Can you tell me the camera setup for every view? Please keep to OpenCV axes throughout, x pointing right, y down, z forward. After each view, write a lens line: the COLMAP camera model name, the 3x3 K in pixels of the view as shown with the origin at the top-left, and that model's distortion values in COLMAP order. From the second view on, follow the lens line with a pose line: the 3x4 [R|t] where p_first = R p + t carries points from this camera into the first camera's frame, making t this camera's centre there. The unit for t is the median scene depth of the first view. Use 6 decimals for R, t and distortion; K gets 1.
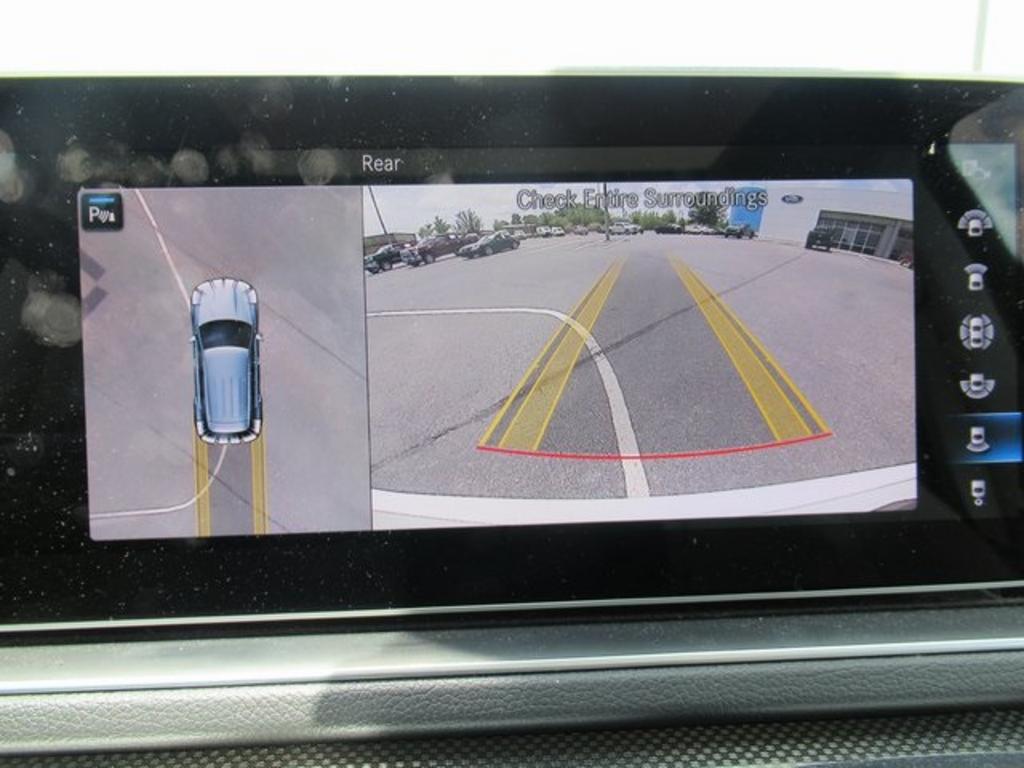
lens RADIAL K [[786.4, 0, 512.8], [0, 786.4, 385.4], [0, 0, 1]] dist [-0.005841, 0.012579]
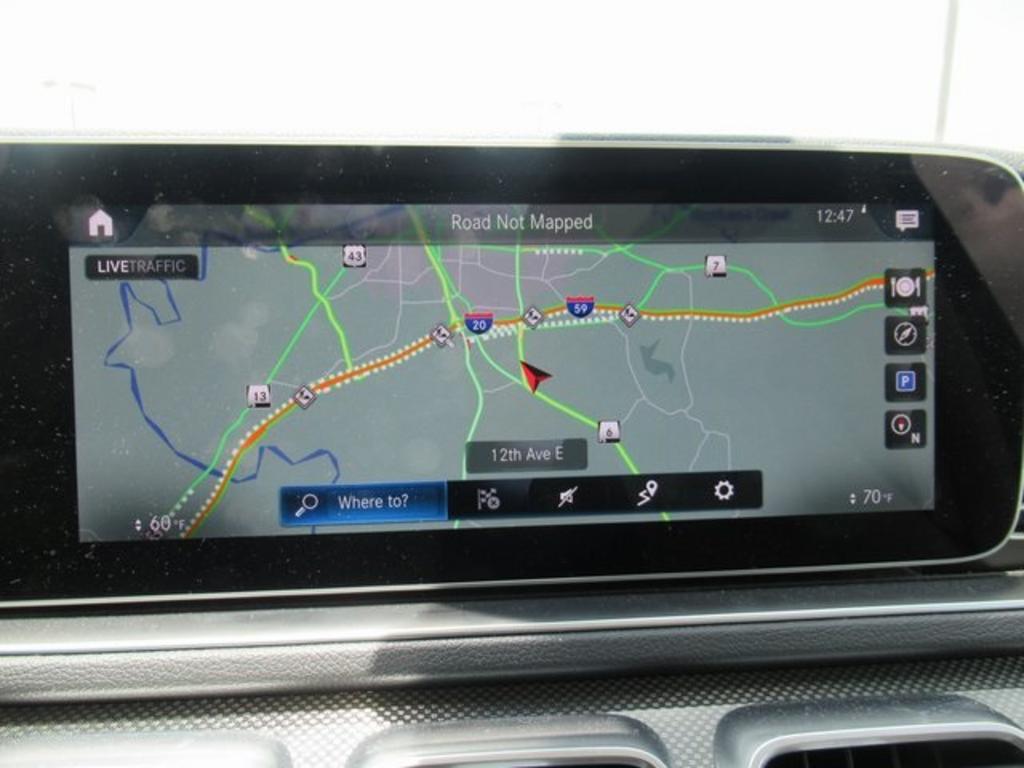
lens RADIAL K [[786.4, 0, 513.3], [0, 786.4, 383.1], [0, 0, 1]] dist [-0.005841, 0.012579]
pose [[0.999497, 0.005252, 0.031281, -0.059371], [-0.005571, 0.999933, 0.010118, -0.045252], [-0.031225, -0.010287, 0.999459, -0.246768]]
